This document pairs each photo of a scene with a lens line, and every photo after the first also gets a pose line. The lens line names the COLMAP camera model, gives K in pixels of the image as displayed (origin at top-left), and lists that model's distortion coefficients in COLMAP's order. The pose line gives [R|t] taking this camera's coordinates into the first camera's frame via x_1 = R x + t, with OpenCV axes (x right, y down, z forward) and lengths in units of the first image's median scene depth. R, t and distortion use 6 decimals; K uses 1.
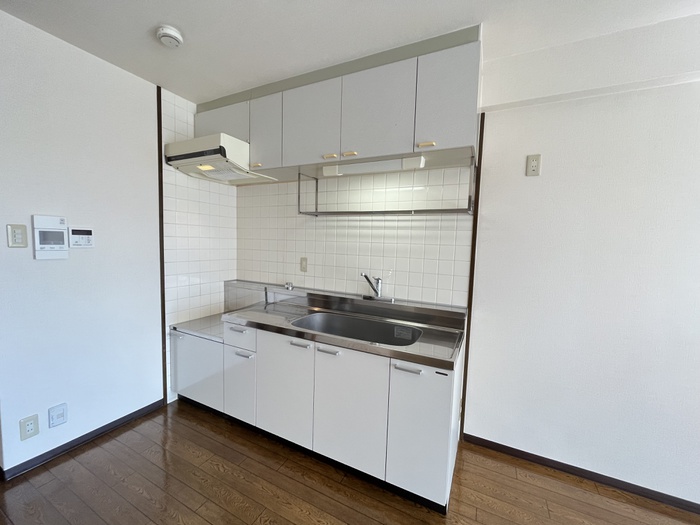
lens RADIAL K [[283.9, 0, 348.0], [0, 283.9, 264.7], [0, 0, 1]] dist [-0.003599, 0.000269]
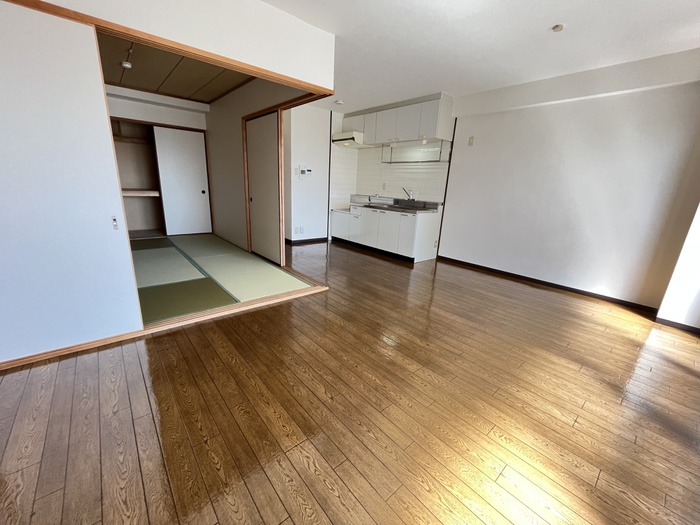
lens RADIAL K [[283.9, 0, 348.6], [0, 283.9, 263.0], [0, 0, 1]] dist [-0.003599, 0.000269]
pose [[0.920354, 0.117171, -0.373120, 0.571957], [-0.051170, 0.981940, 0.182143, 0.230459], [0.387723, -0.148543, 0.909728, -1.430867]]
